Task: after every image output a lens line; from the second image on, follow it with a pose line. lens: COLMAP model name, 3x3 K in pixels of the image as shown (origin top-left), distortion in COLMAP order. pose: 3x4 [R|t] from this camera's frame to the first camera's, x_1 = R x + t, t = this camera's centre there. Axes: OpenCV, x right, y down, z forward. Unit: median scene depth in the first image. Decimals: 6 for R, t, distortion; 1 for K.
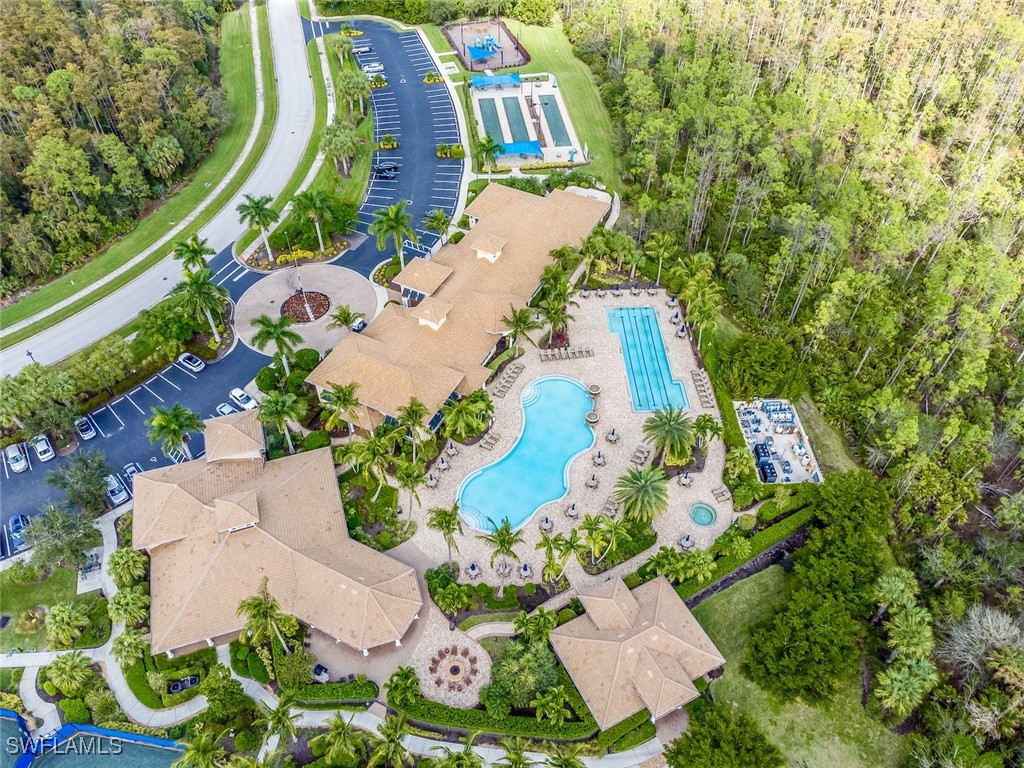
lens RADIAL K [[752.1, 0, 509.7], [0, 752.1, 384.9], [0, 0, 1]] dist [0.013328, 0.002388]
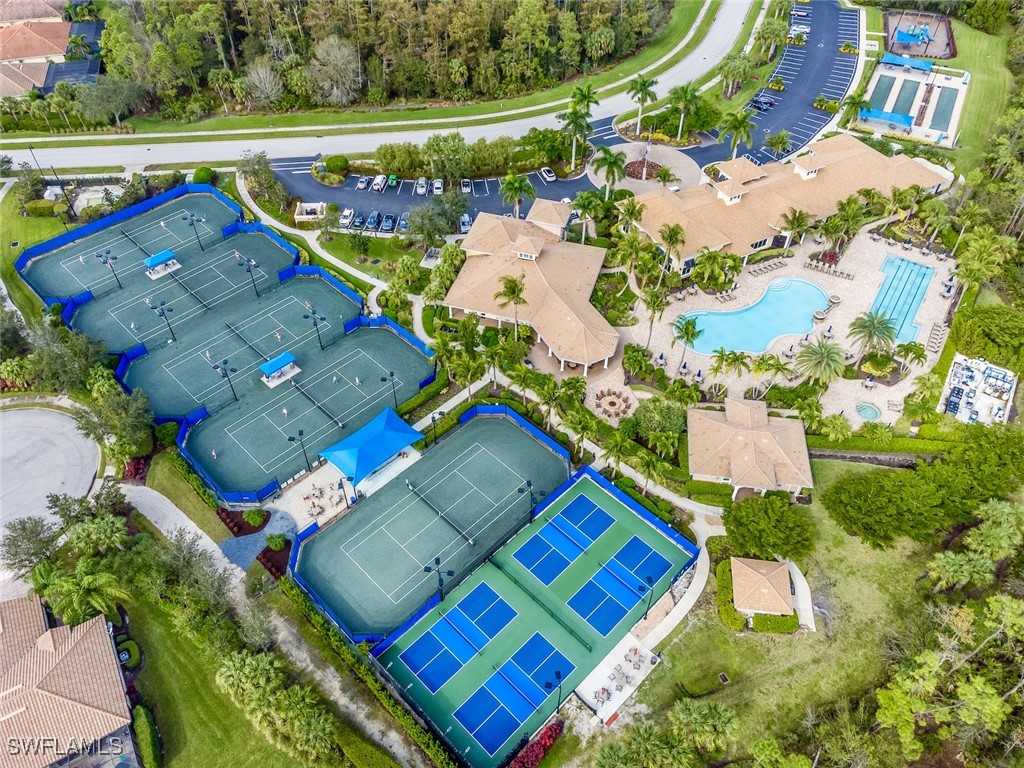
lens RADIAL K [[752.1, 0, 509.7], [0, 752.1, 384.9], [0, 0, 1]] dist [0.013328, 0.002388]
pose [[0.815344, 0.415073, -0.403645, 0.205507], [-0.420116, 0.903863, 0.080837, 0.215616], [0.398393, 0.103668, 0.911337, -0.197205]]
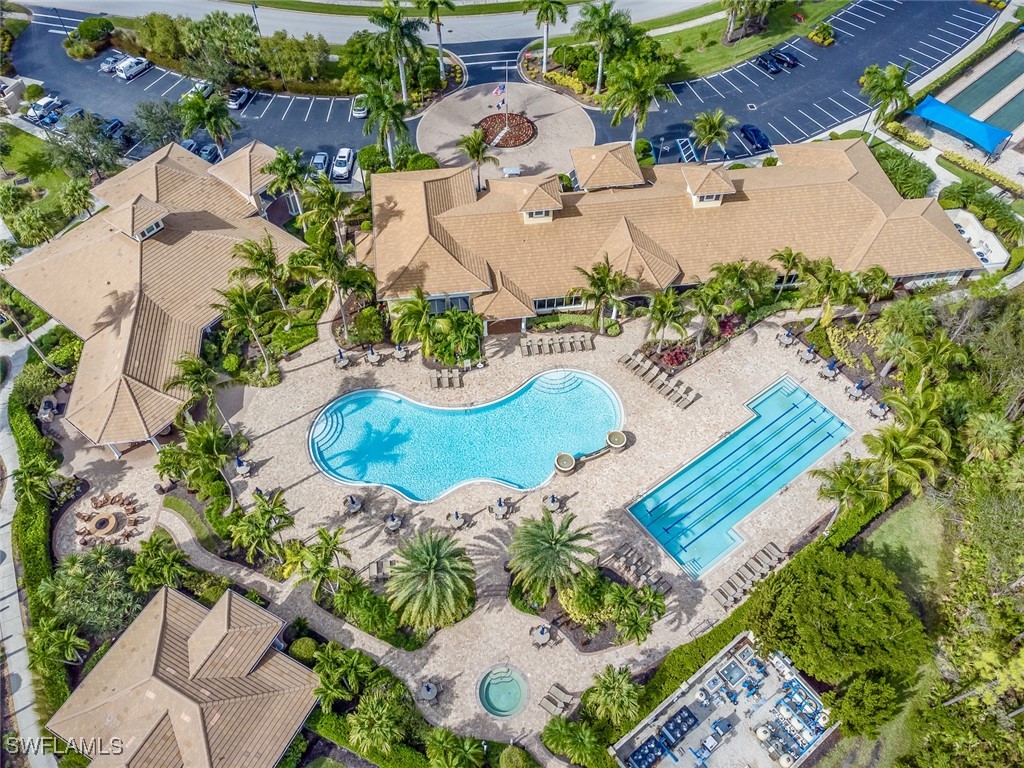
lens RADIAL K [[752.1, 0, 509.7], [0, 752.1, 384.9], [0, 0, 1]] dist [0.013328, 0.002388]
pose [[0.566217, 0.660047, -0.493696, 0.312196], [-0.603694, 0.739895, 0.296830, -0.145827], [0.561205, 0.129971, 0.817408, 0.387948]]
